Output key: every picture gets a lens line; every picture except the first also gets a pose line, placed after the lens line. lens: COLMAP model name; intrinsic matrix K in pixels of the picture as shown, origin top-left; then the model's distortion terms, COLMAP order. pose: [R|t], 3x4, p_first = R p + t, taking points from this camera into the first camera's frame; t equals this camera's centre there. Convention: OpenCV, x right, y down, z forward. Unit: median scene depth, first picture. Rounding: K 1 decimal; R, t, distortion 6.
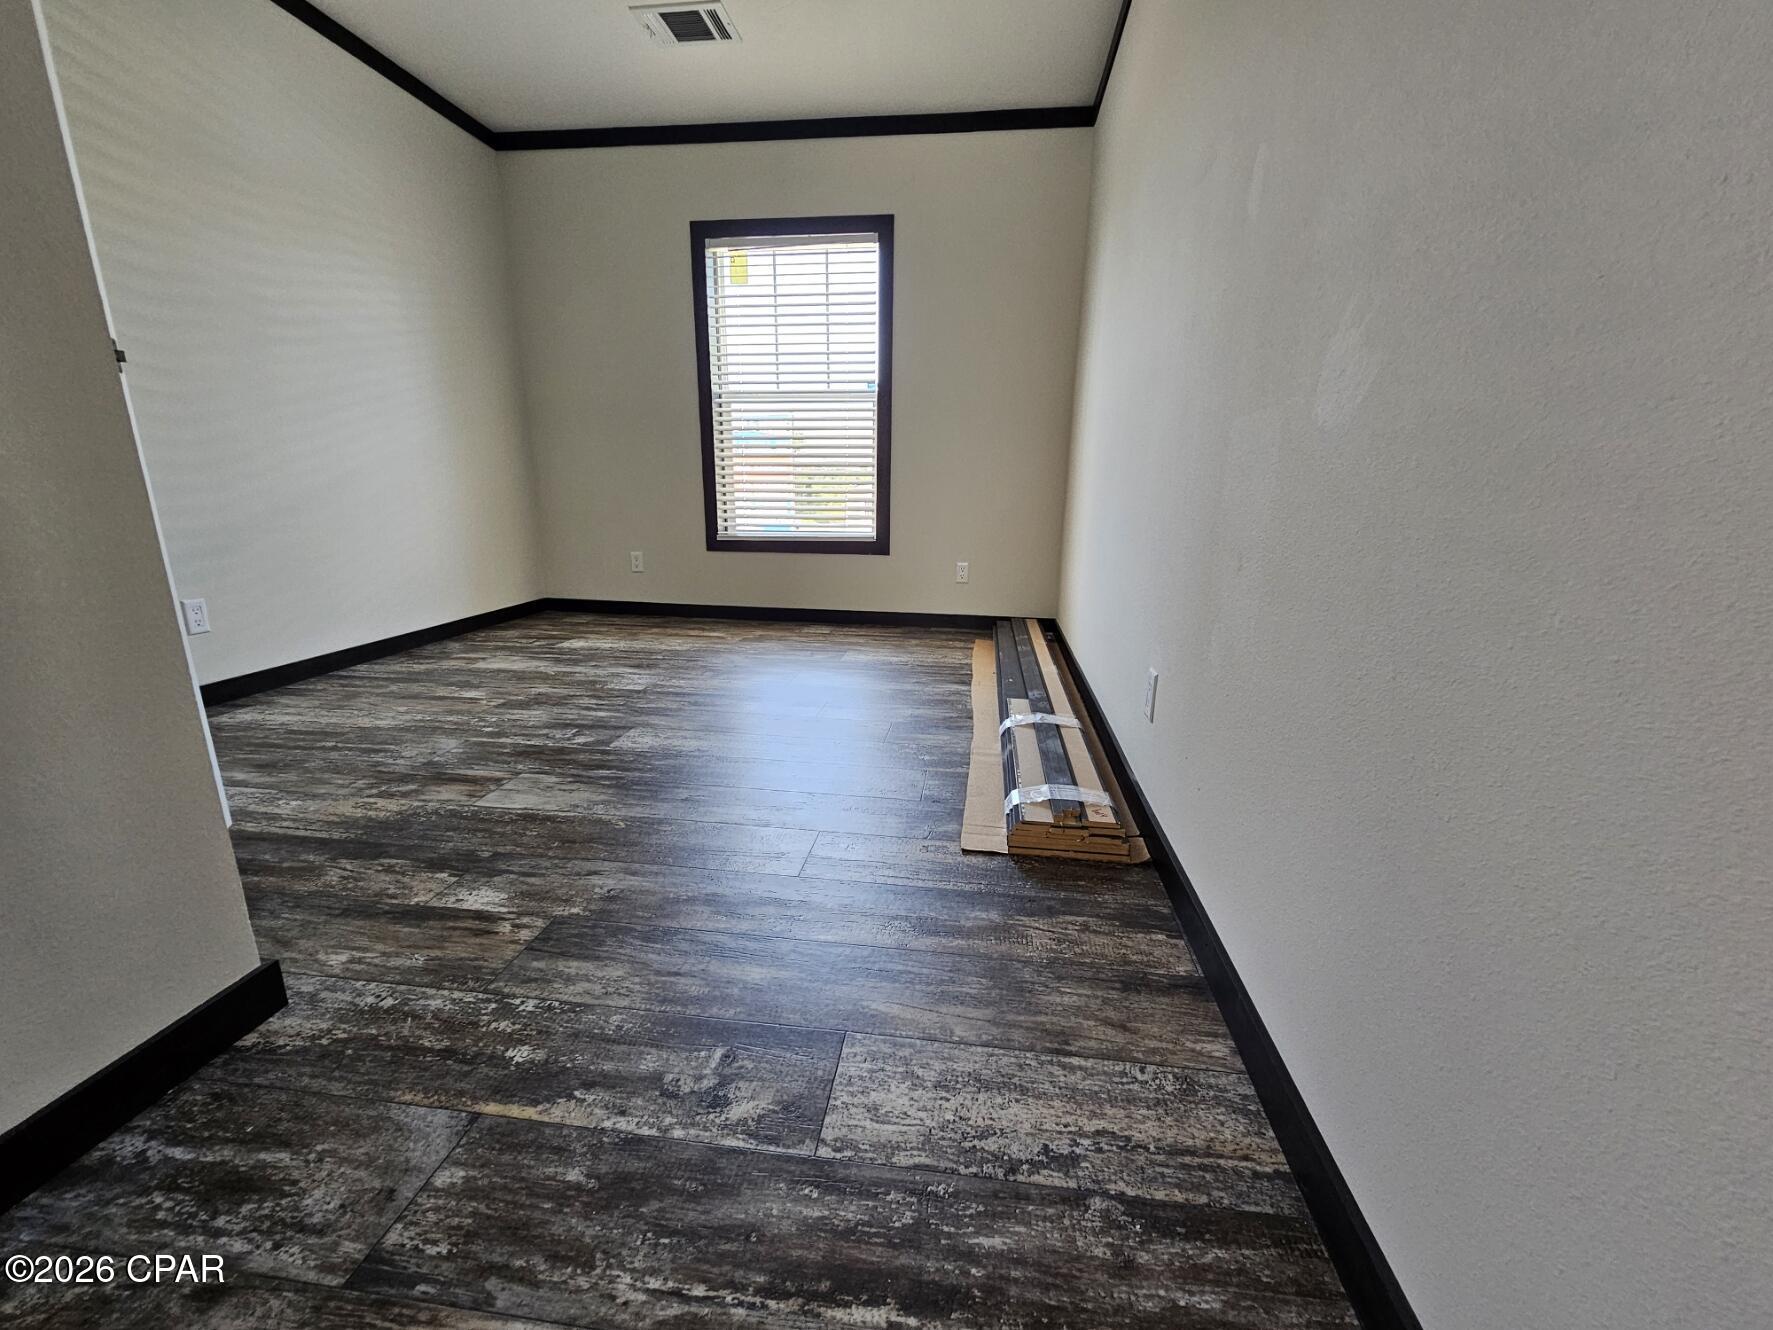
lens RADIAL K [[723.9, 0, 892.3], [0, 723.9, 664.3], [0, 0, 1]] dist [0.003238, 0.000375]
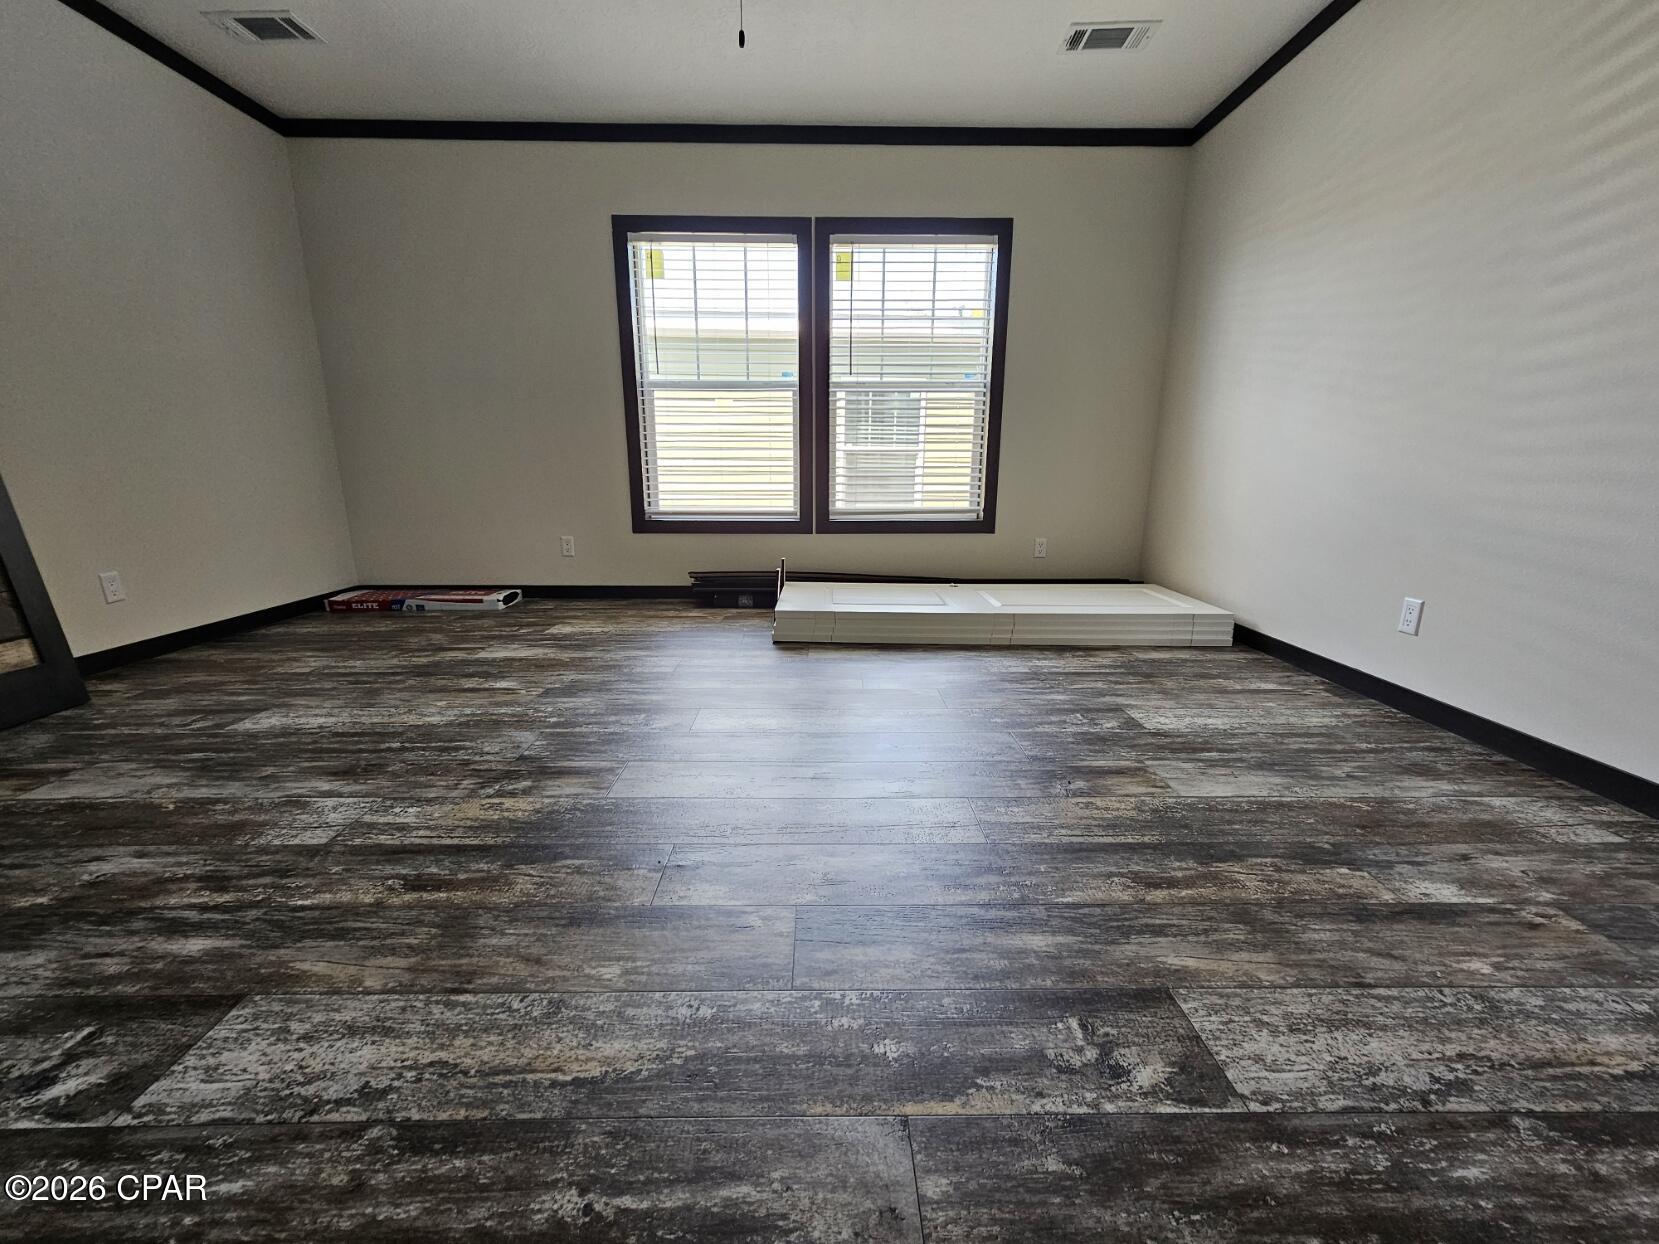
lens RADIAL K [[673.9, 0, 827.4], [0, 673.9, 619.9], [0, 0, 1]] dist [-0.001493, 0.003336]
pose [[0.989955, -0.040761, 0.135380, -0.631221], [0.043125, 0.998963, -0.014568, -0.032380], [-0.134646, 0.020260, 0.990687, 0.082505]]
